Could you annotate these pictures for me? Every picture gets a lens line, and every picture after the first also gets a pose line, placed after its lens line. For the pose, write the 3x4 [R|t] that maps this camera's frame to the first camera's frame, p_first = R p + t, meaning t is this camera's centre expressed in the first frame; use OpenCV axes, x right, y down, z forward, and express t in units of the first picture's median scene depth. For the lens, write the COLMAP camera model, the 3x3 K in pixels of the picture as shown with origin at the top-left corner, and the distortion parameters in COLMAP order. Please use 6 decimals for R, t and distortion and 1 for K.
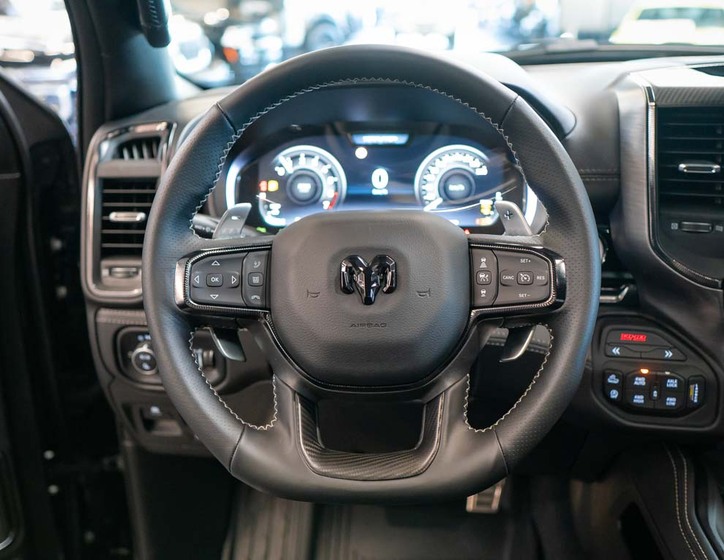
lens RADIAL K [[728.2, 0, 384.3], [0, 728.2, 276.5], [0, 0, 1]] dist [0.004665, 0.000000]
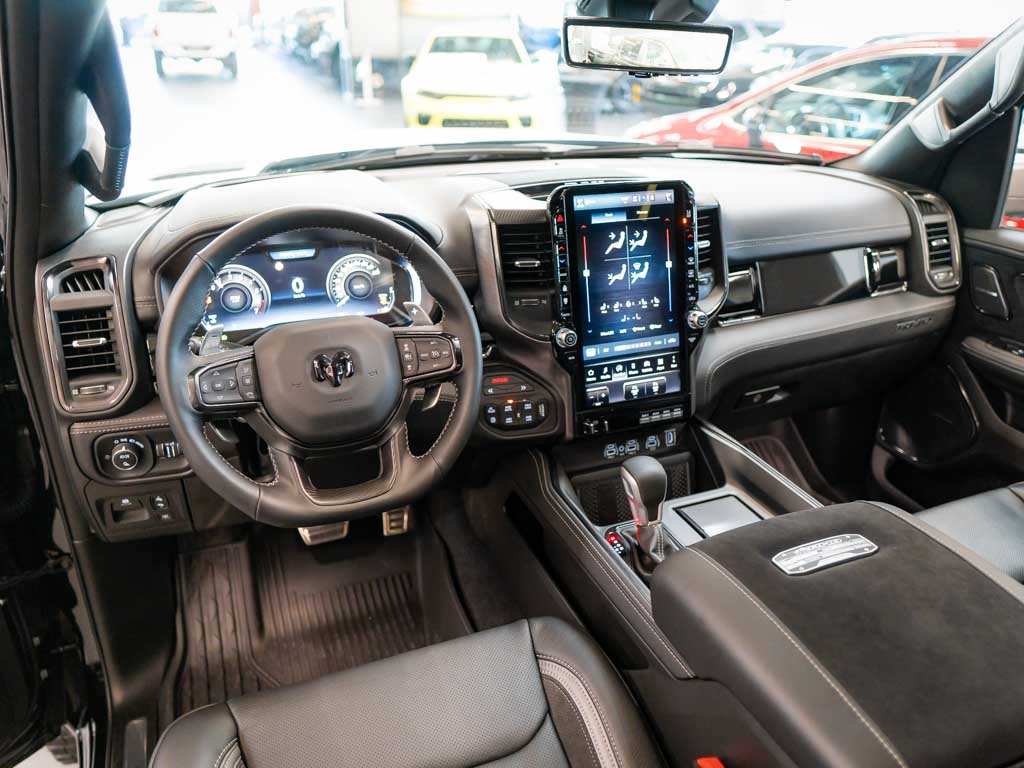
lens RADIAL K [[768.8, 0, 530.2], [0, 768.8, 384.6], [0, 0, 1]] dist [-0.004848, -0.005535]
pose [[0.907081, -0.150813, 0.393014, -0.224688], [0.118462, 0.987342, 0.105467, -0.067165], [-0.403945, -0.049110, 0.913464, -0.465628]]
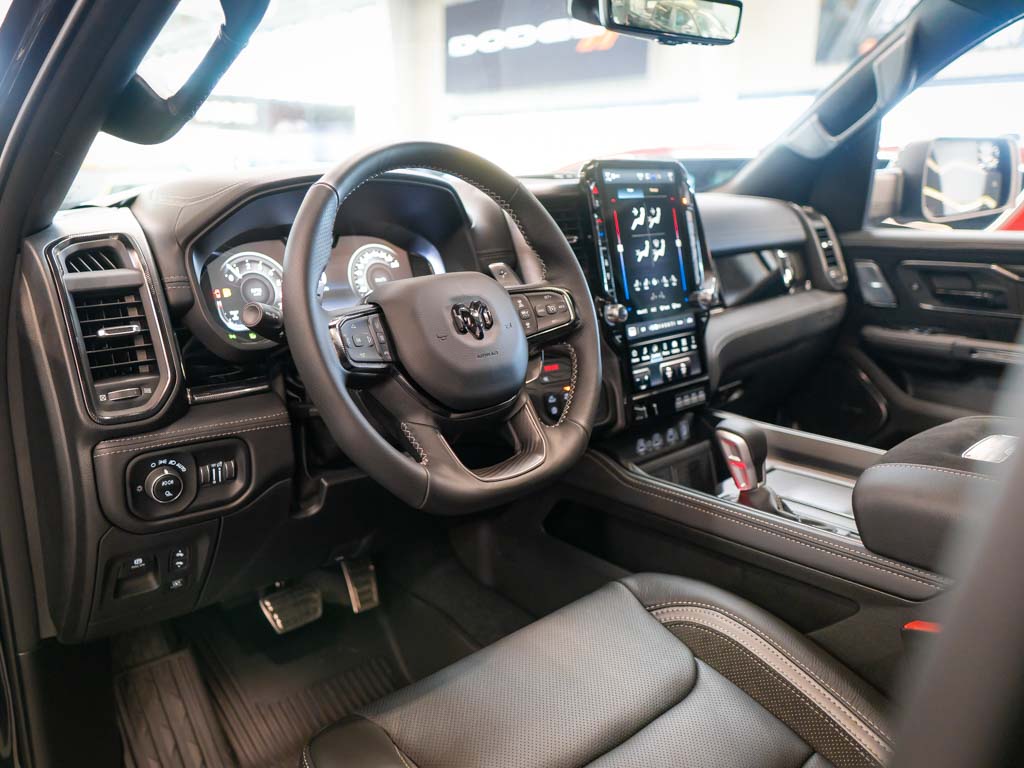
lens RADIAL K [[785.5, 0, 459.9], [0, 785.5, 388.0], [0, 0, 1]] dist [-0.003507, -0.010550]
pose [[0.732473, -0.162701, 0.661069, -0.762406], [0.231781, 0.972612, -0.017439, 0.108675], [-0.640126, 0.165997, 0.750123, 0.031604]]
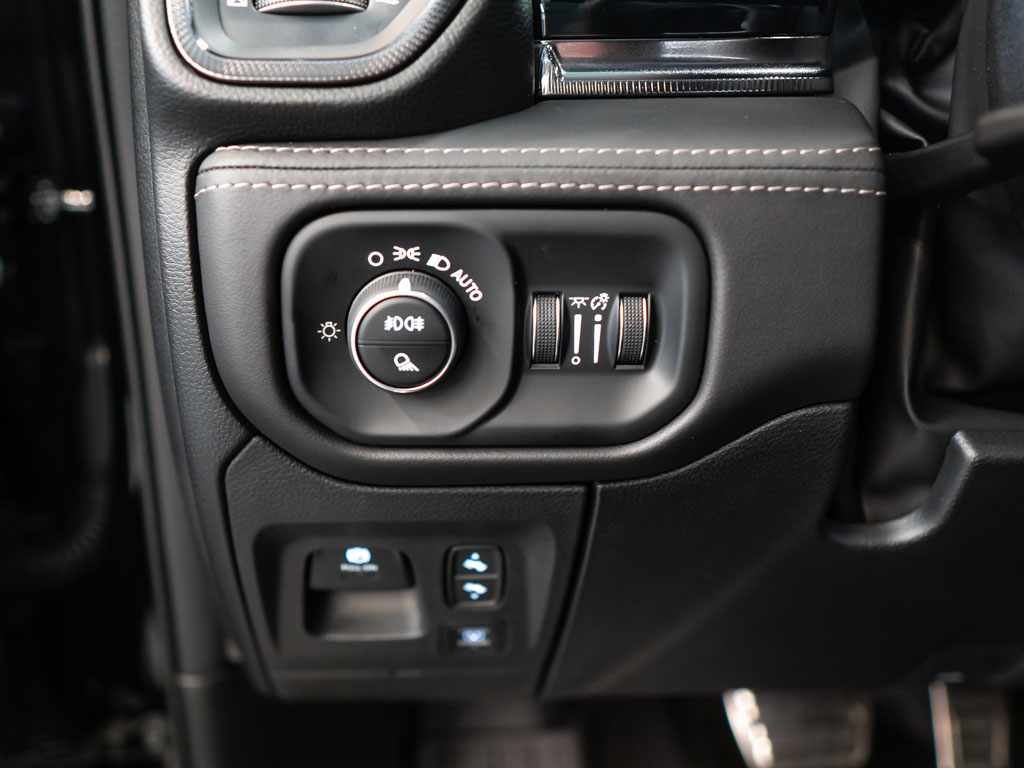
lens RADIAL K [[930.6, 0, 489.9], [0, 930.6, 389.9], [0, 0, 1]] dist [0.012160, -0.000022]
pose [[0.990282, -0.039841, 0.133245, -0.382795], [0.047480, 0.997376, -0.054652, 0.170971], [-0.130718, 0.060447, 0.989575, 0.749461]]
